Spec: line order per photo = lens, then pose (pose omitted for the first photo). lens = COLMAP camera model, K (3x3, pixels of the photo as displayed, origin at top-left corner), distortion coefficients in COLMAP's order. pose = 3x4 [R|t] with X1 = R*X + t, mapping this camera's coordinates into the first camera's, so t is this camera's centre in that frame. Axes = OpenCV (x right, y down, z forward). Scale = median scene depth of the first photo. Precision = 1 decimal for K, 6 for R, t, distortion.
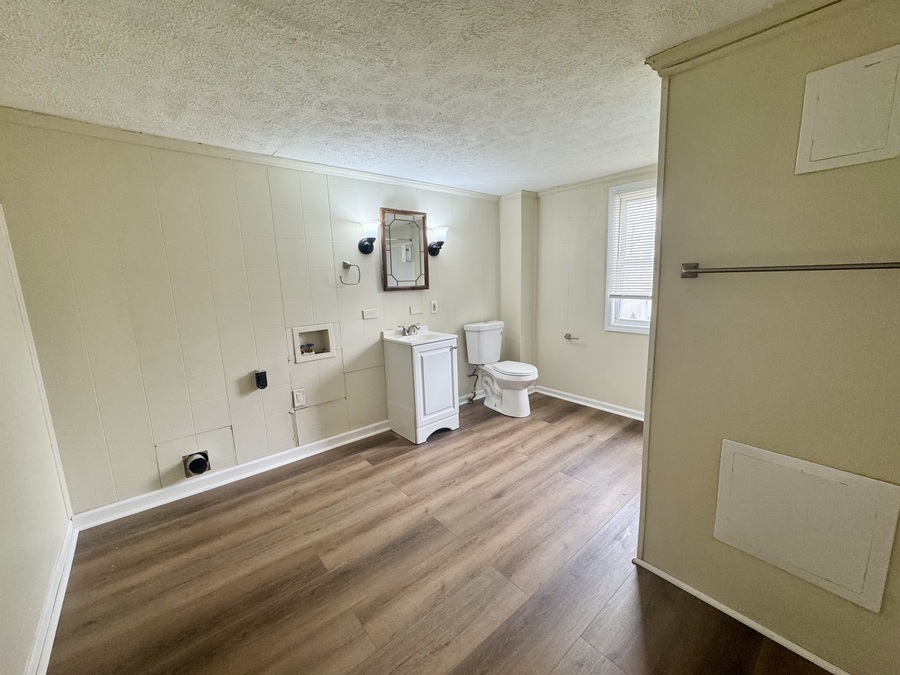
lens RADIAL K [[361.0, 0, 450.0], [0, 361.0, 337.5], [0, 0, 1]] dist [-0.001962, -0.000219]
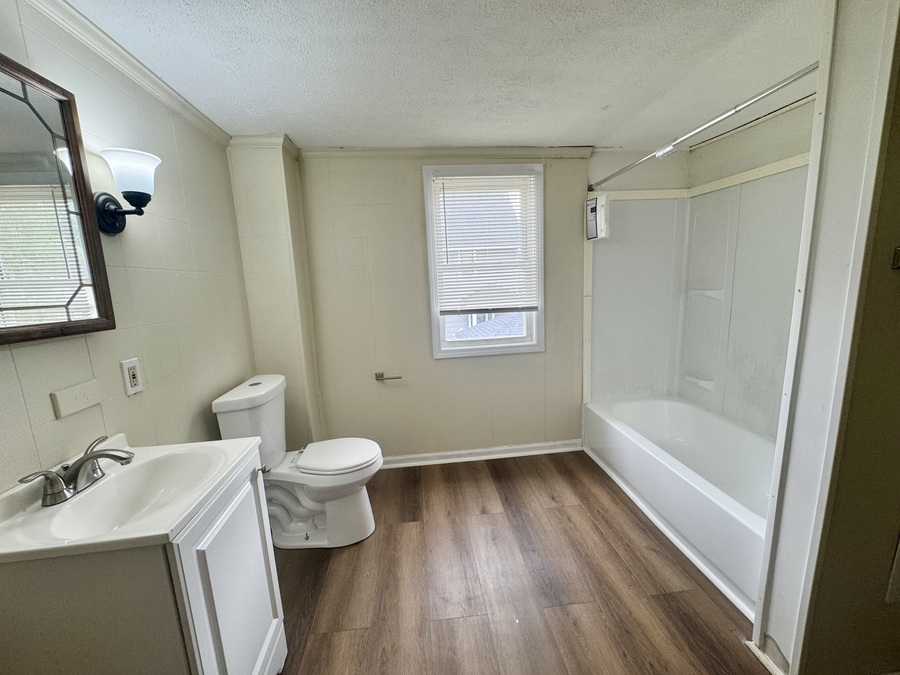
lens RADIAL K [[361.0, 0, 450.0], [0, 361.0, 337.5], [0, 0, 1]] dist [-0.001962, -0.000219]
pose [[0.561301, -0.122809, 0.818449, -0.160659], [0.166773, 0.985426, 0.033489, -0.085113], [-0.810634, 0.117698, 0.573602, 0.556476]]
